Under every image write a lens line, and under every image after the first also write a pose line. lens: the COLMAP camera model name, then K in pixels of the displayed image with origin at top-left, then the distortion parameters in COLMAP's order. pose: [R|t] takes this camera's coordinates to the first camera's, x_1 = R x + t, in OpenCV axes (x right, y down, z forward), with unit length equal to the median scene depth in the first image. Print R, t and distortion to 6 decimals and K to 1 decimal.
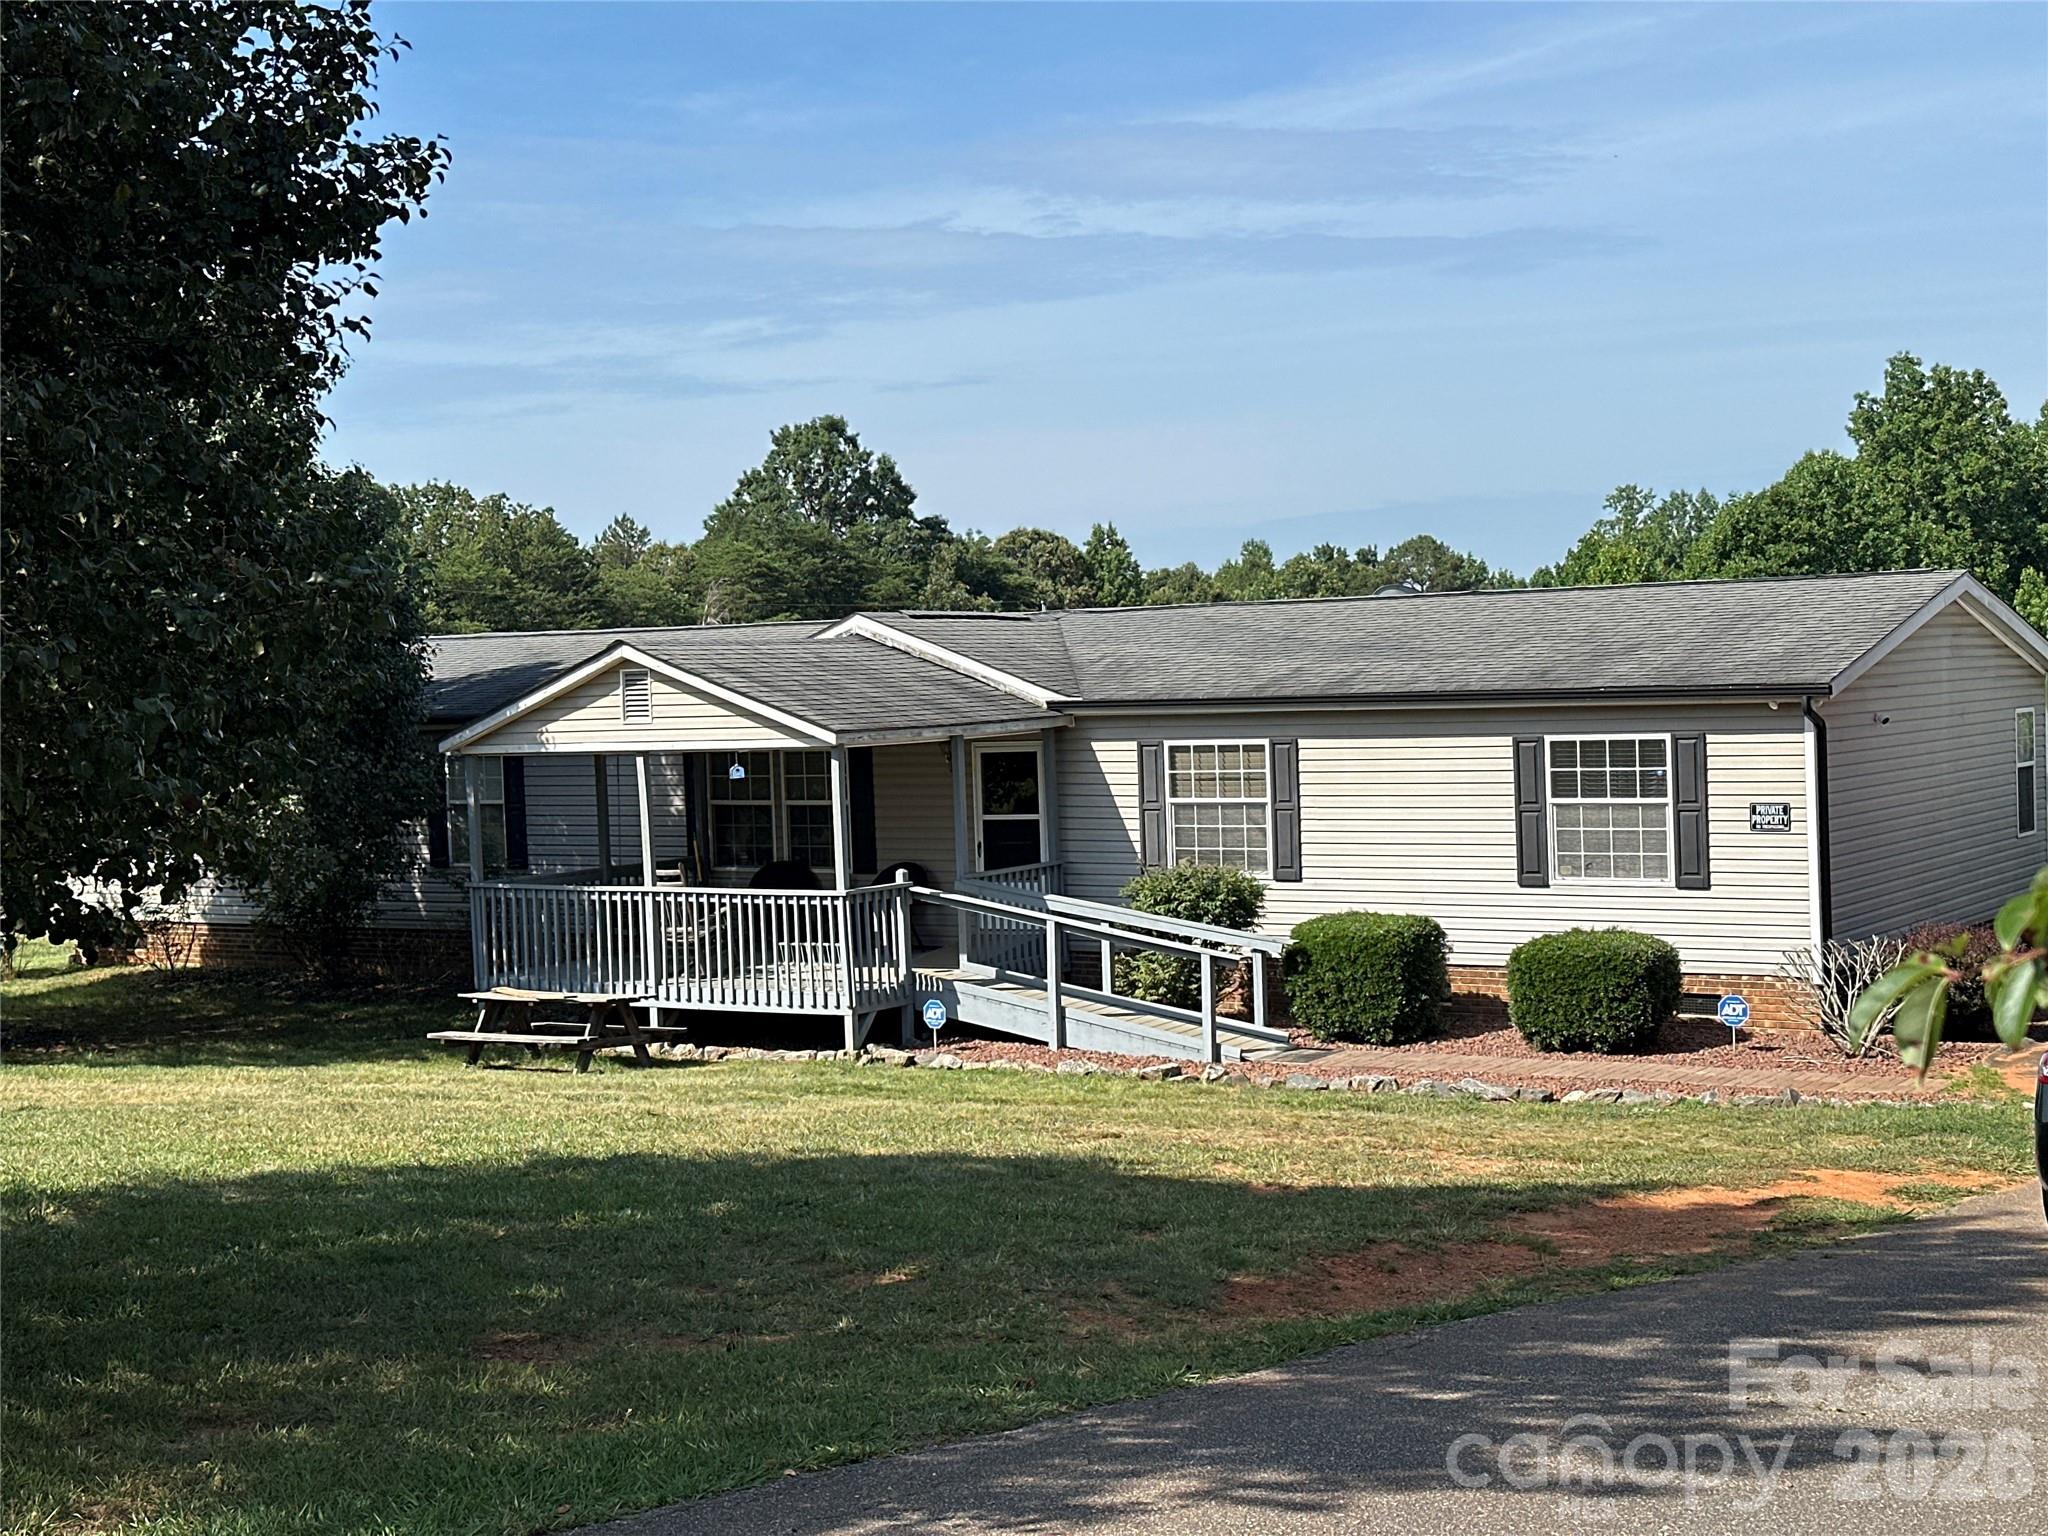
lens RADIAL K [[2887.1, 0, 1020.8], [0, 2887.1, 776.2], [0, 0, 1]] dist [0.004564, 0.000000]
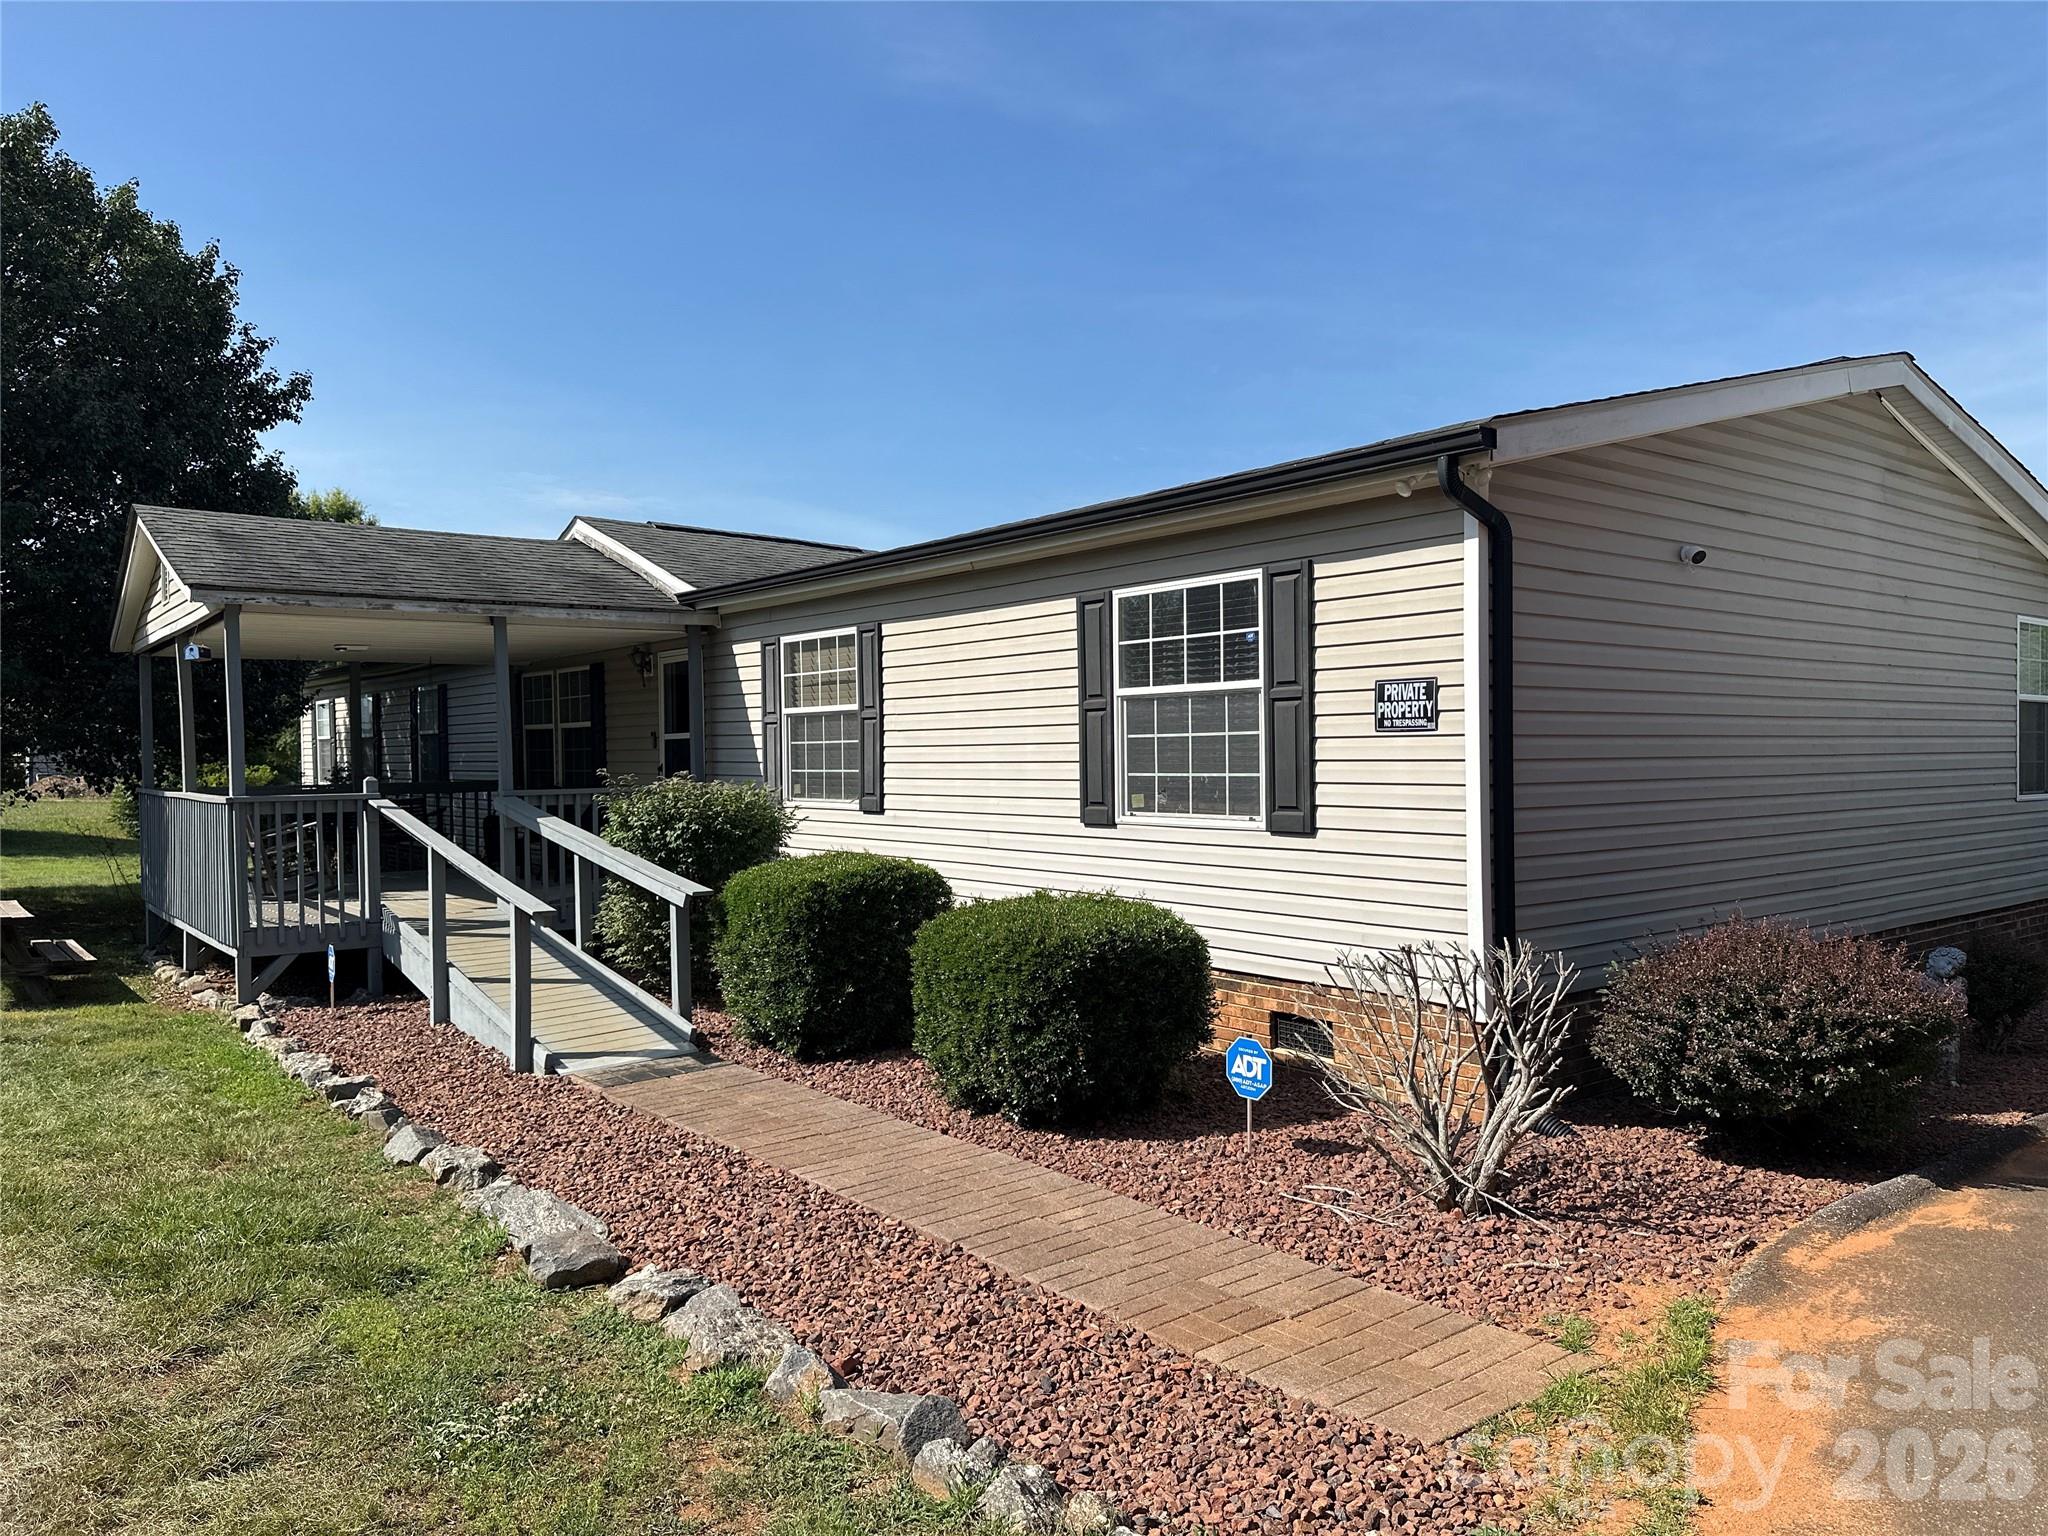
lens RADIAL K [[1433.6, 0, 1058.6], [0, 1433.6, 809.1], [0, 0, 1]] dist [0.062934, -0.088074]
pose [[0.950915, 0.031394, -0.307857, 0.268172], [-0.029012, 0.999503, 0.012314, 0.030700], [0.308090, -0.002779, 0.951353, 0.688495]]
